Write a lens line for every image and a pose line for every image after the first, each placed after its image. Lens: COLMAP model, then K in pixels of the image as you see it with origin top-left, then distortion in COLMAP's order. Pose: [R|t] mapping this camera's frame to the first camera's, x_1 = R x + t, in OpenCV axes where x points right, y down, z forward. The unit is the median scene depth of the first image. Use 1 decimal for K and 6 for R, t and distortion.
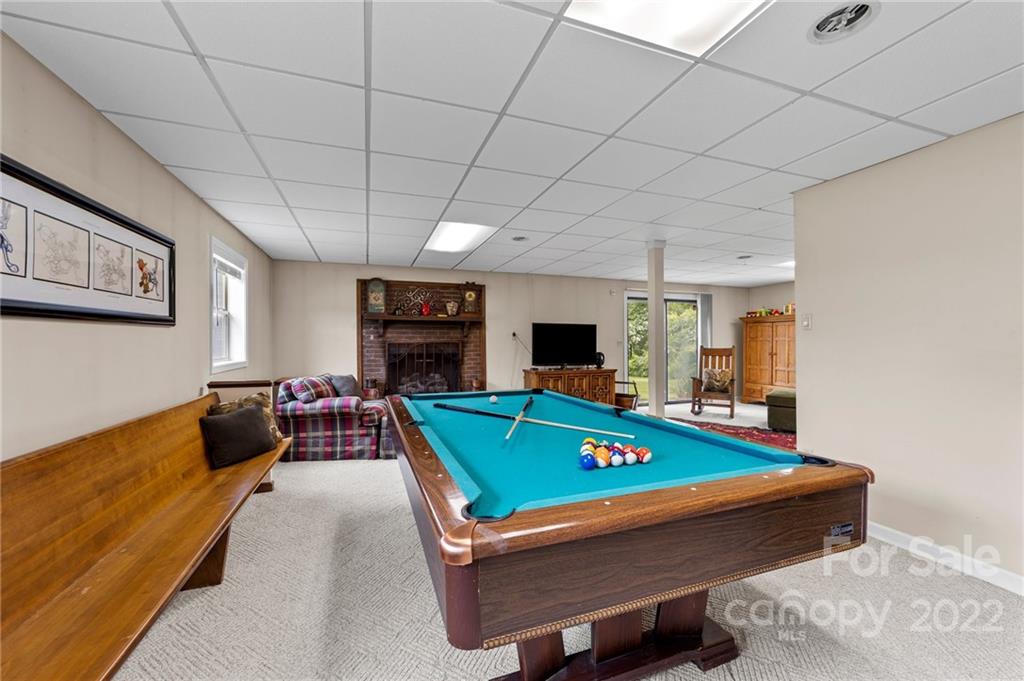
lens RADIAL K [[405.5, 0, 516.6], [0, 405.5, 339.9], [0, 0, 1]] dist [-0.002119, 0.000259]
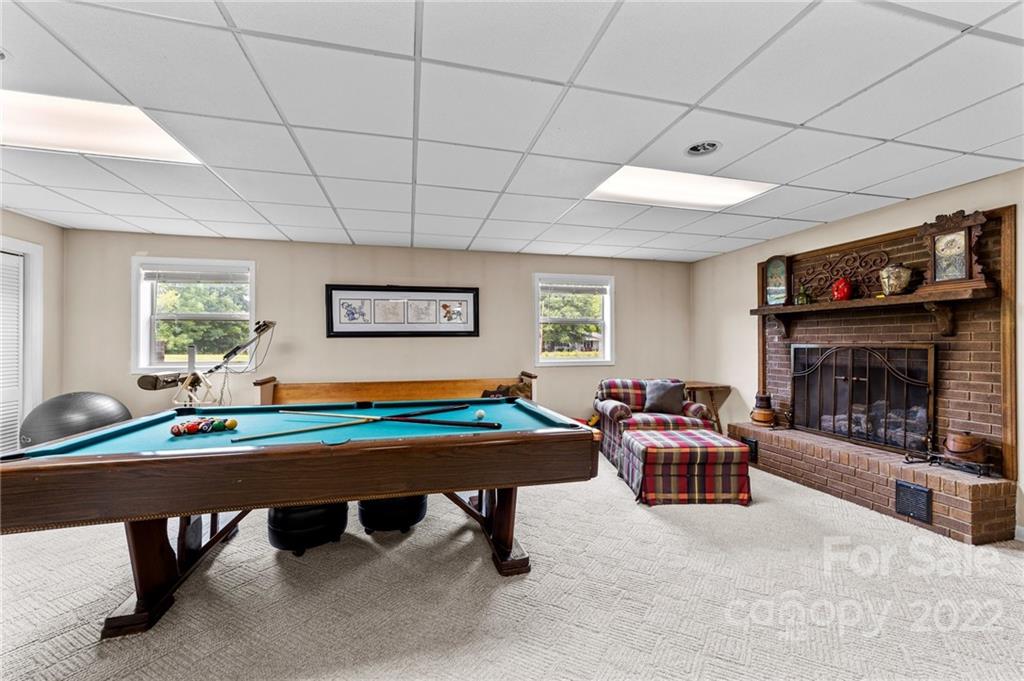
lens RADIAL K [[405.5, 0, 516.6], [0, 405.5, 342.9], [0, 0, 1]] dist [-0.002119, 0.000259]
pose [[-0.089905, 0.000912, -0.995950, 0.388739], [0.005602, 0.999984, 0.000410, -0.002213], [0.995935, -0.005542, -0.089908, 0.578336]]
